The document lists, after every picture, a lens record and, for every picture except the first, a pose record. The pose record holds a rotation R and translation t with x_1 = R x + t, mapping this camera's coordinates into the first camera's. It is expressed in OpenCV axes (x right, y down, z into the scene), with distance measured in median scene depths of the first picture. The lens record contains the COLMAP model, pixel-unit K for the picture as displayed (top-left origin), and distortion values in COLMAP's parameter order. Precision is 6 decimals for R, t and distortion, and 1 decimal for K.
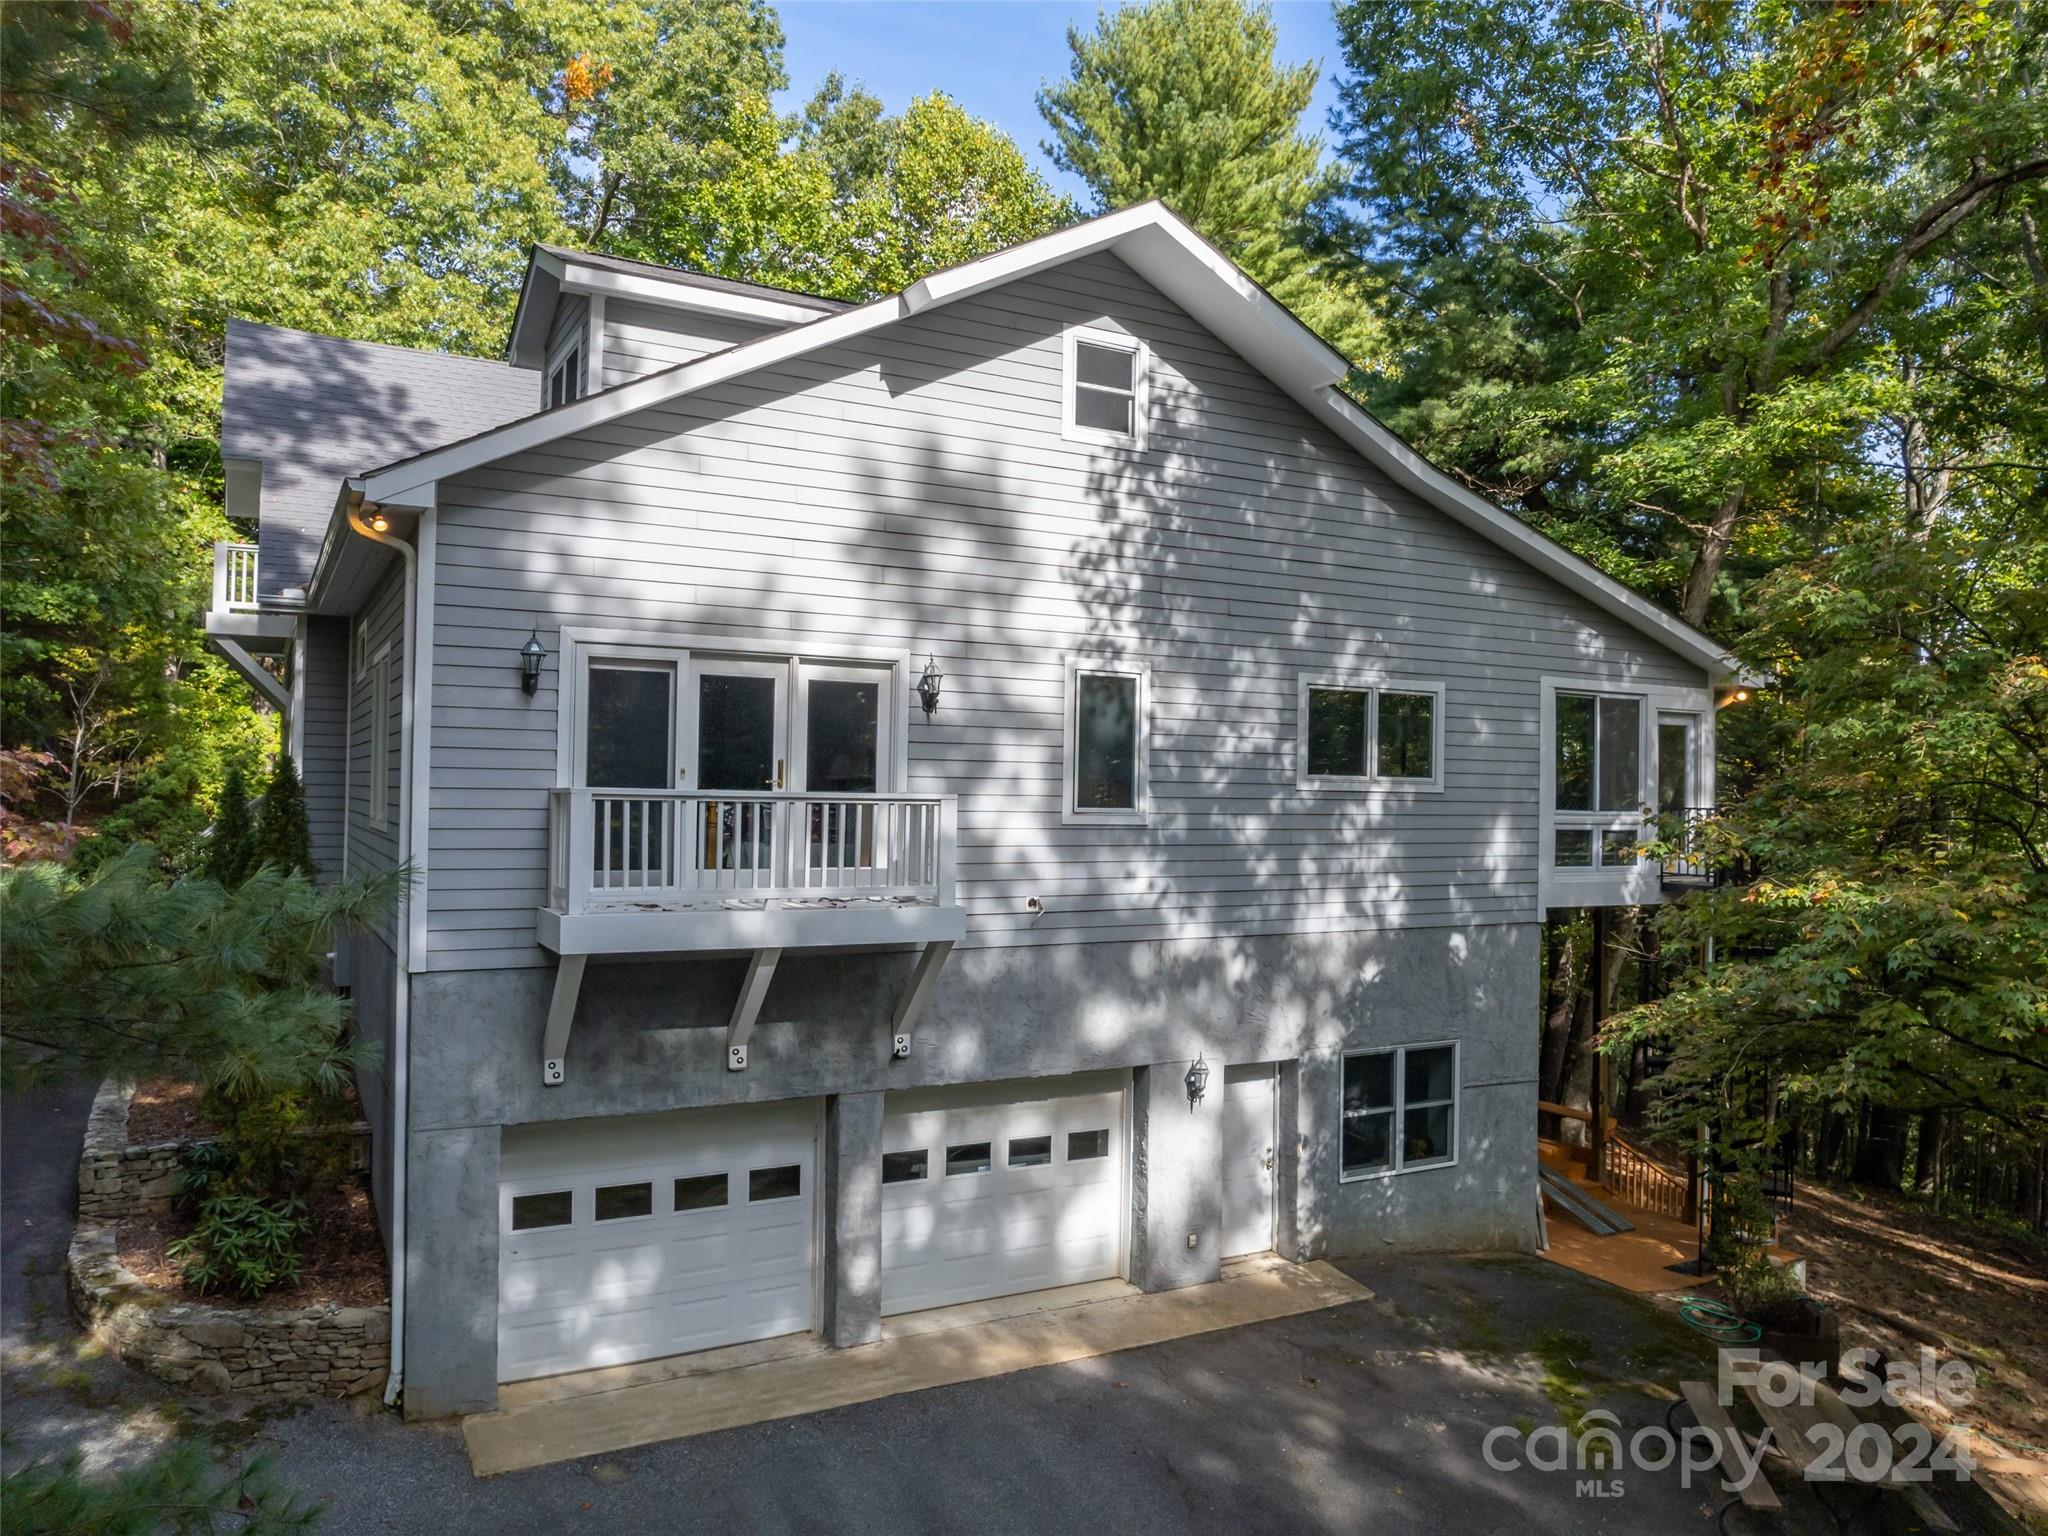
lens RADIAL K [[1282.9, 0, 1024.0], [0, 1282.9, 768.0], [0, 0, 1]] dist [-0.062493, 0.047643]
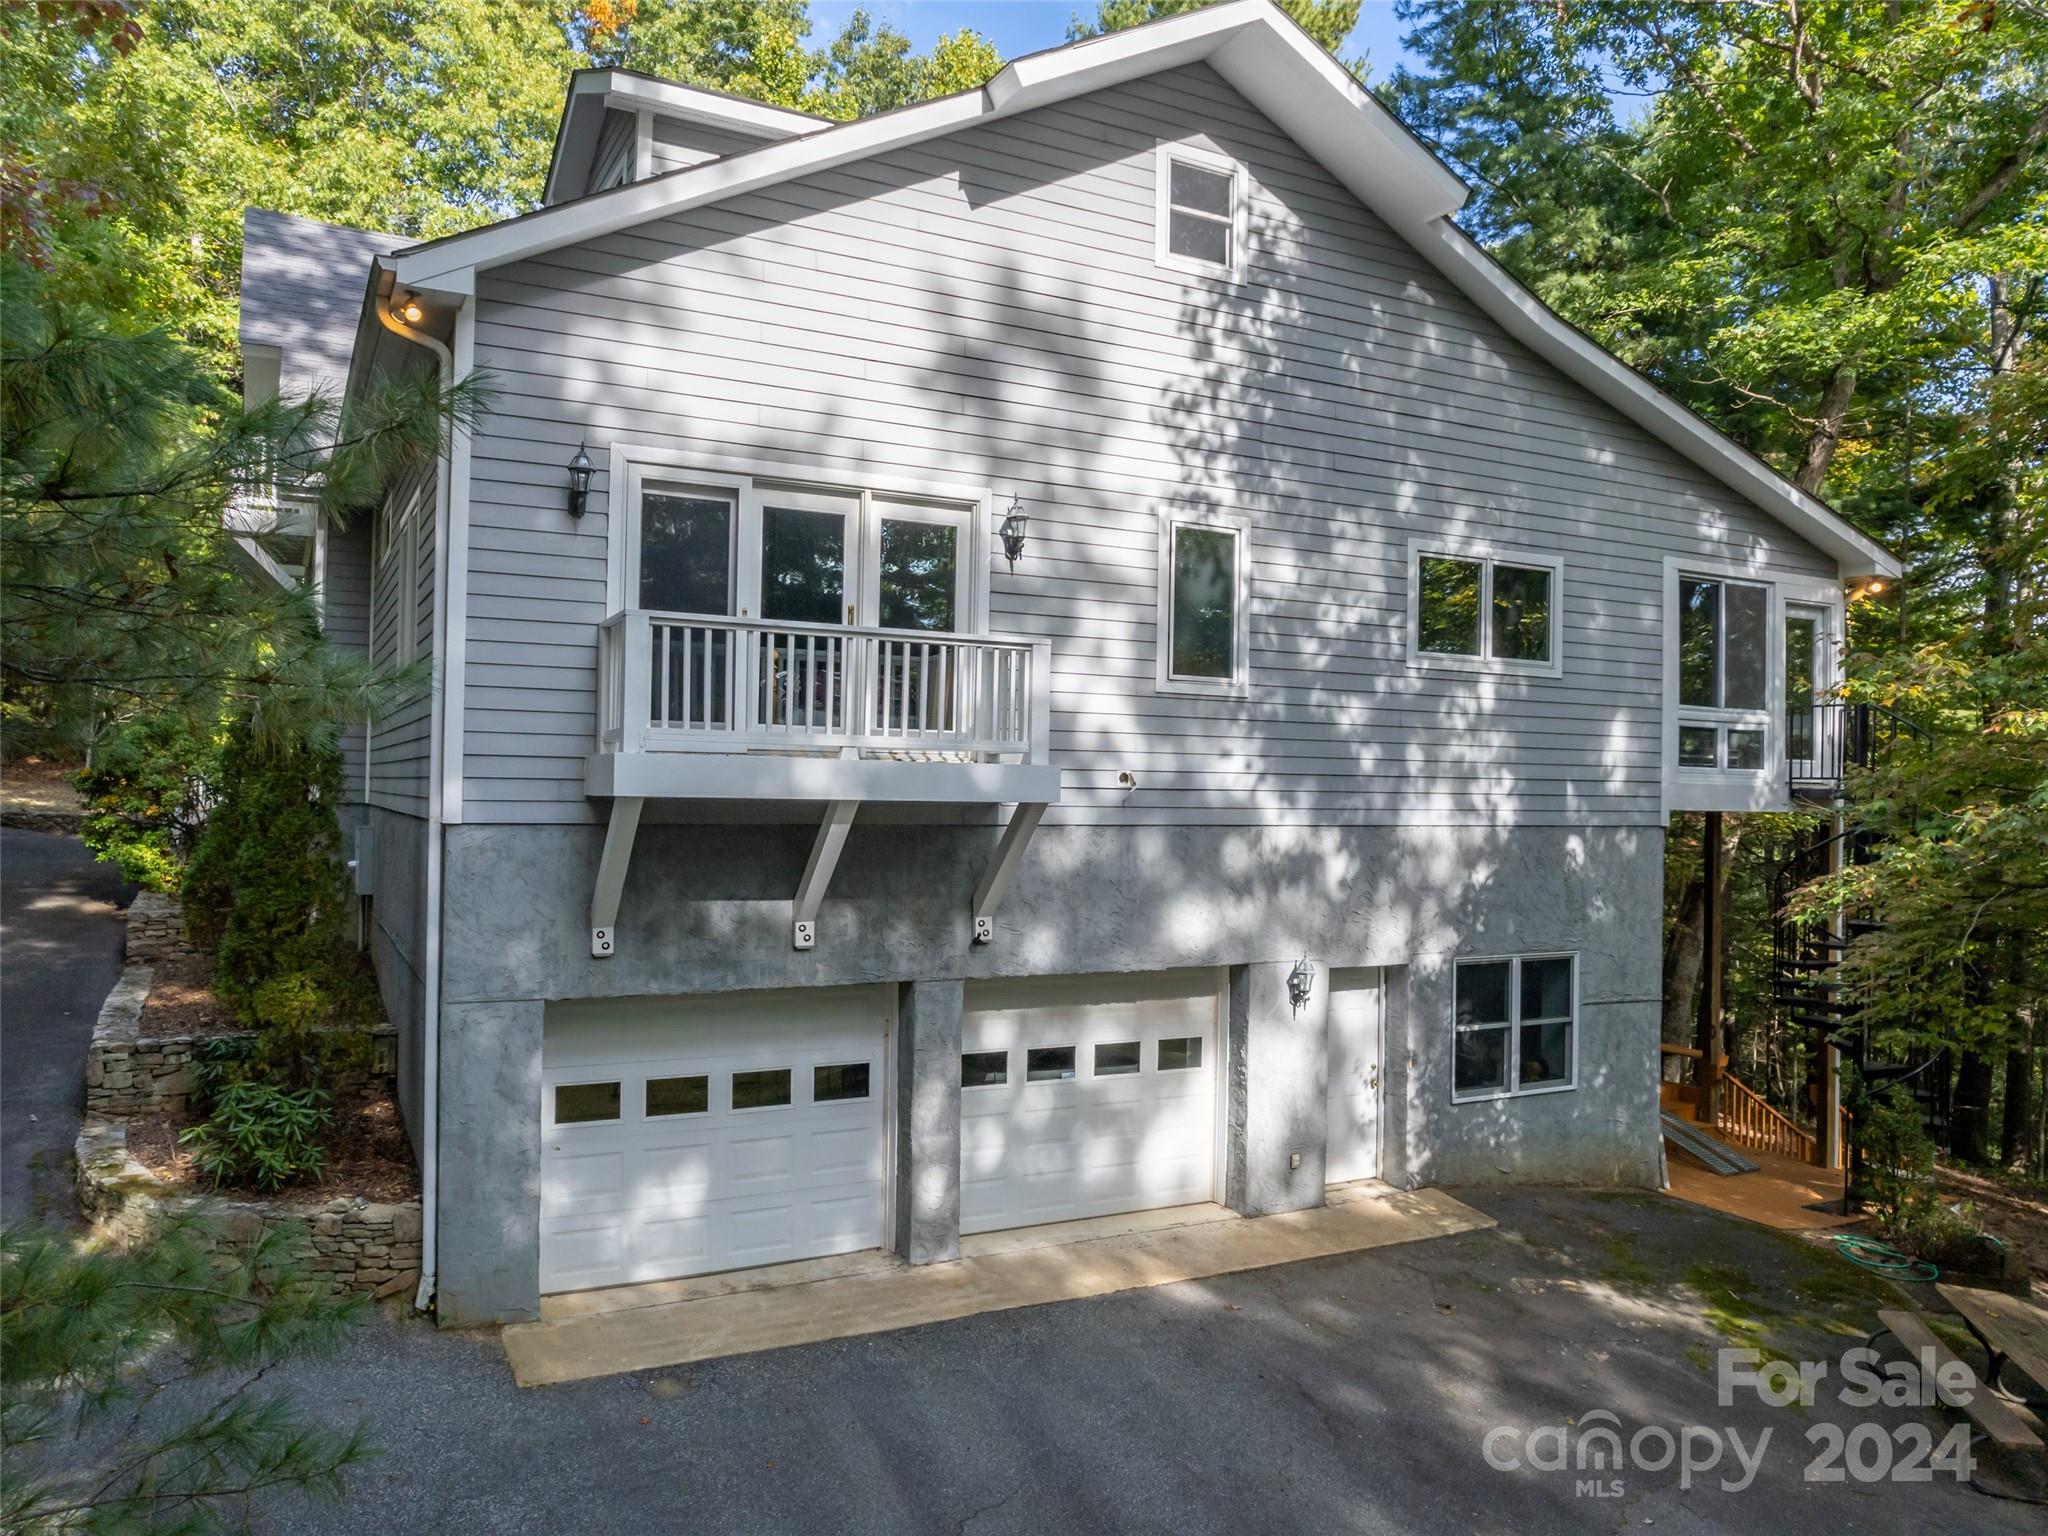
lens RADIAL K [[1278.0, 0, 987.9], [0, 1278.0, 771.7], [0, 0, 1]] dist [-0.050525, 0.030255]
pose [[0.999455, -0.001536, -0.032963, -0.057074], [0.001549, 0.999999, 0.000361, 0.097143], [0.032963, -0.000412, 0.999456, 0.094878]]
